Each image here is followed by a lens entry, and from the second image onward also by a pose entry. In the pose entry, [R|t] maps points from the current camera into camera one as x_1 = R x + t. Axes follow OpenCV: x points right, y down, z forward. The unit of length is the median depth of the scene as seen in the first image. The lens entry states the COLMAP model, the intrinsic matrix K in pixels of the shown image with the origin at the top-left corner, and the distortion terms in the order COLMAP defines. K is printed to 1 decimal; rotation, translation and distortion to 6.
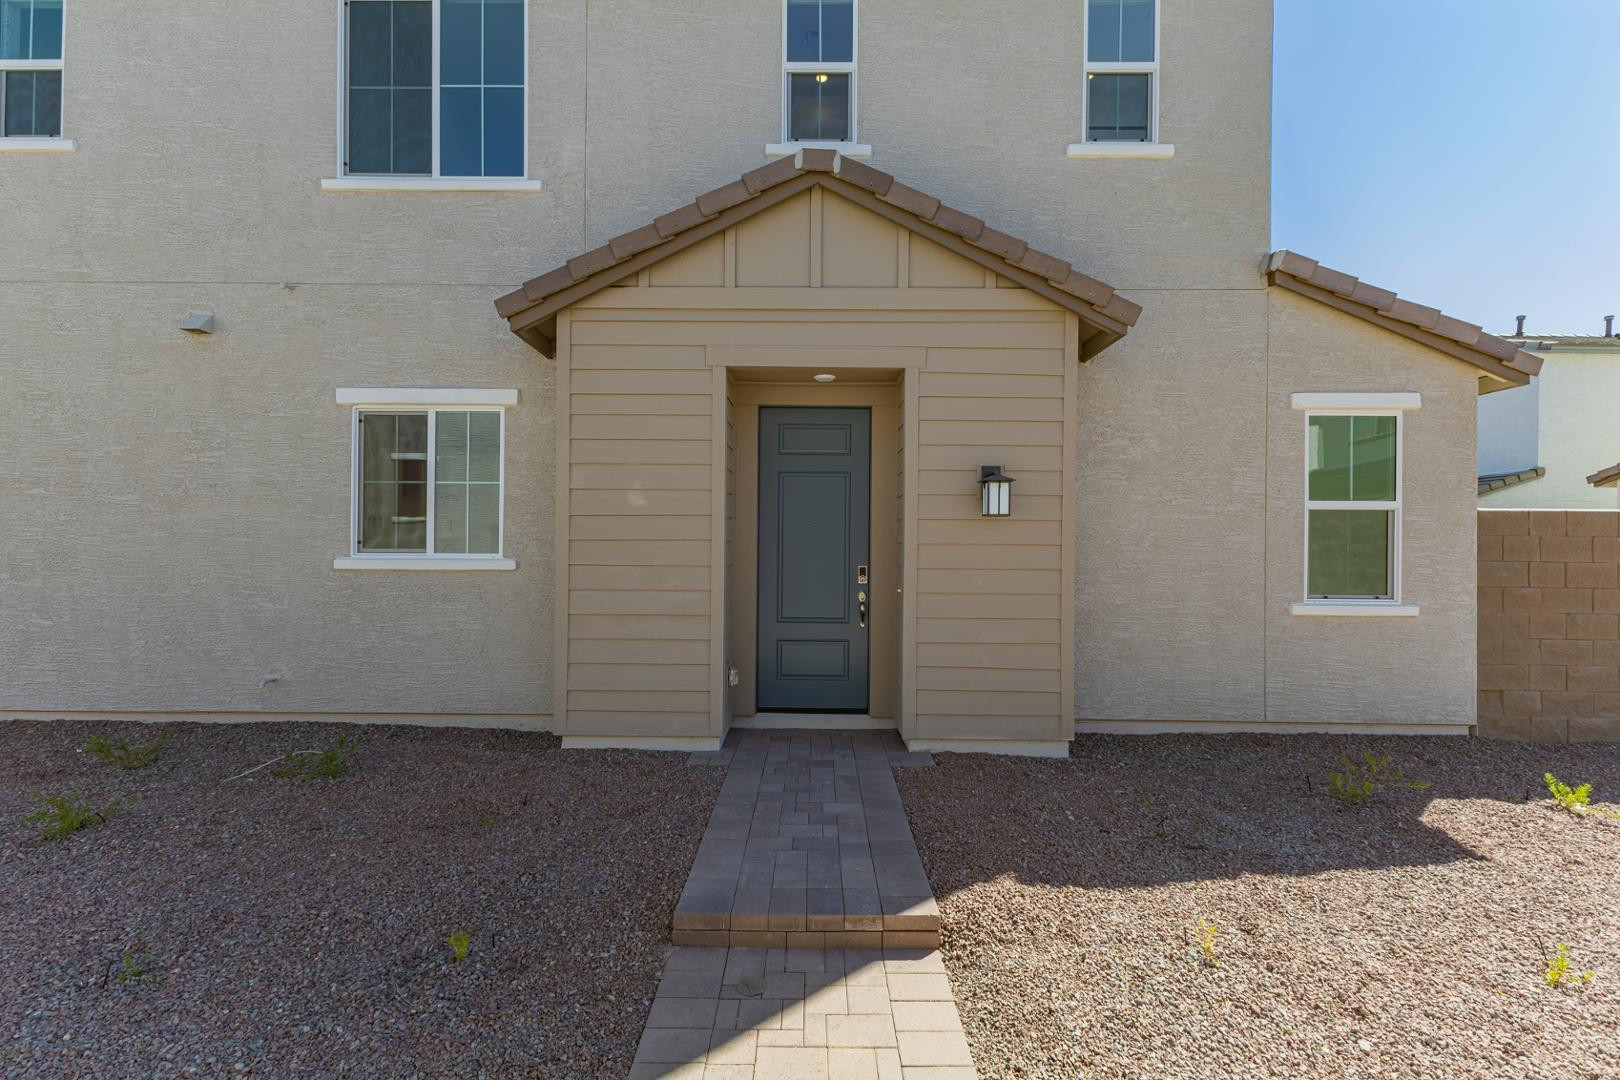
lens RADIAL K [[704.5, 0, 810.7], [0, 704.5, 538.2], [0, 0, 1]] dist [0.013005, -0.003170]
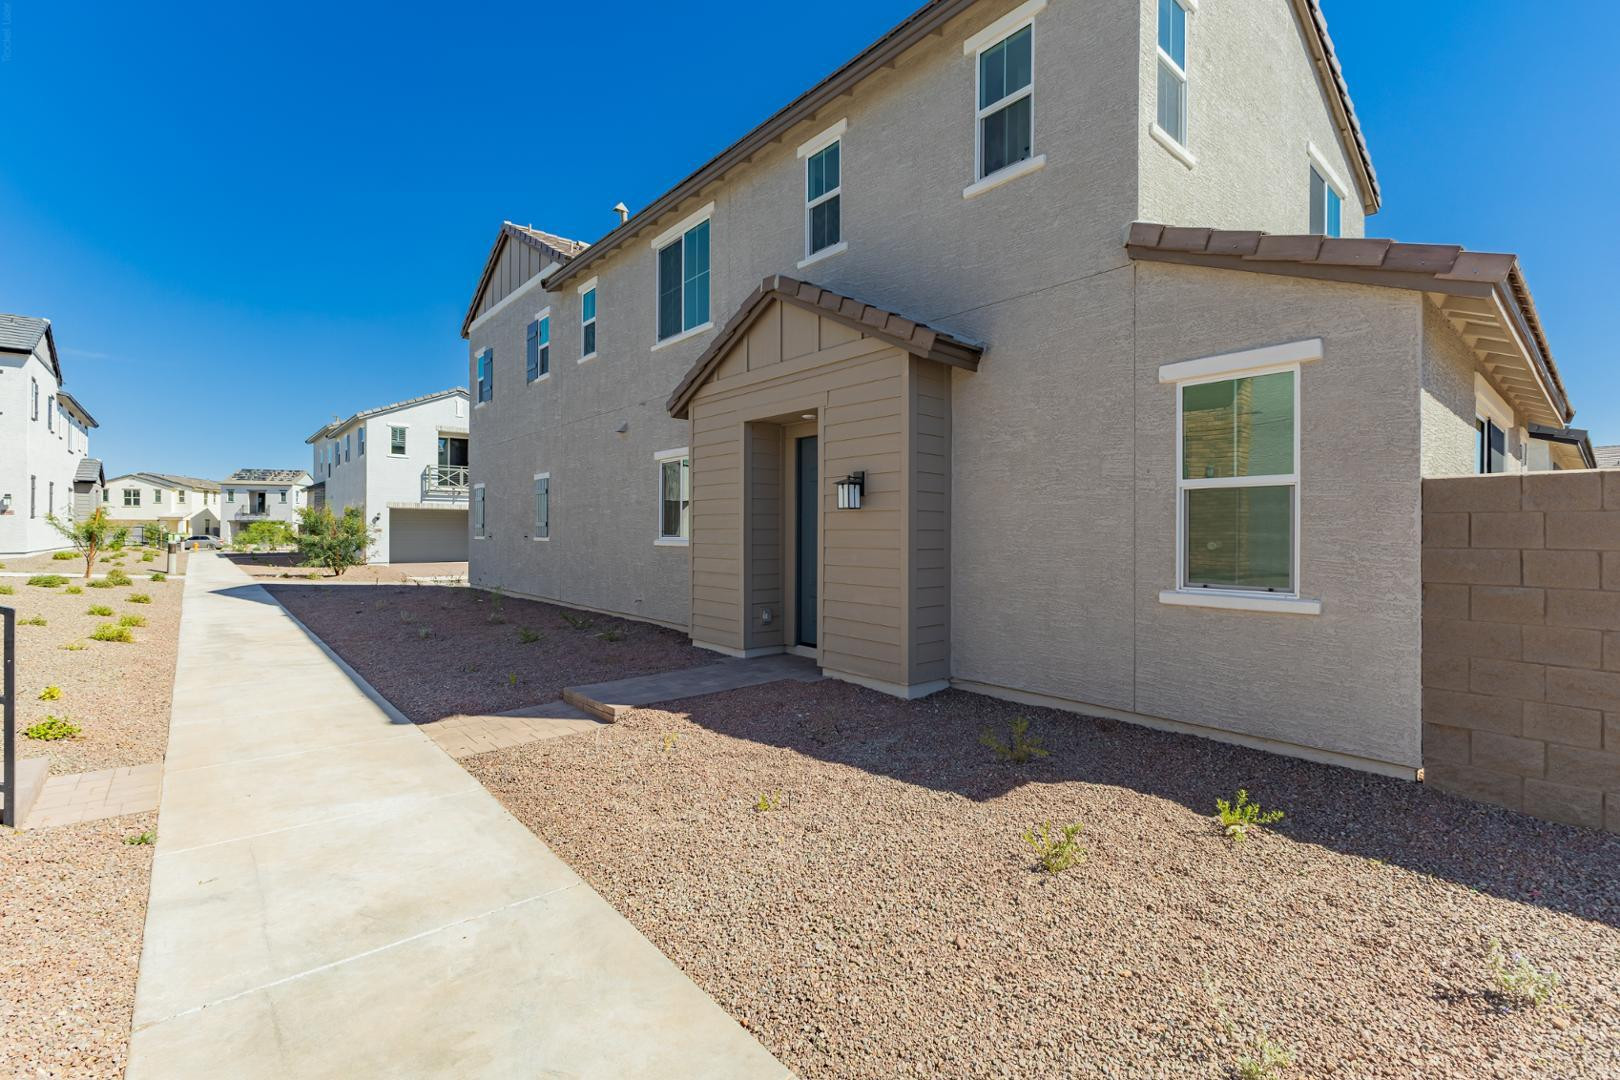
lens RADIAL K [[704.5, 0, 803.2], [0, 704.5, 528.0], [0, 0, 1]] dist [0.013005, -0.003170]
pose [[0.660239, -0.009934, -0.750990, 1.067554], [0.004621, 0.999947, -0.009164, 0.015562], [0.751042, 0.002580, 0.660250, 0.028046]]
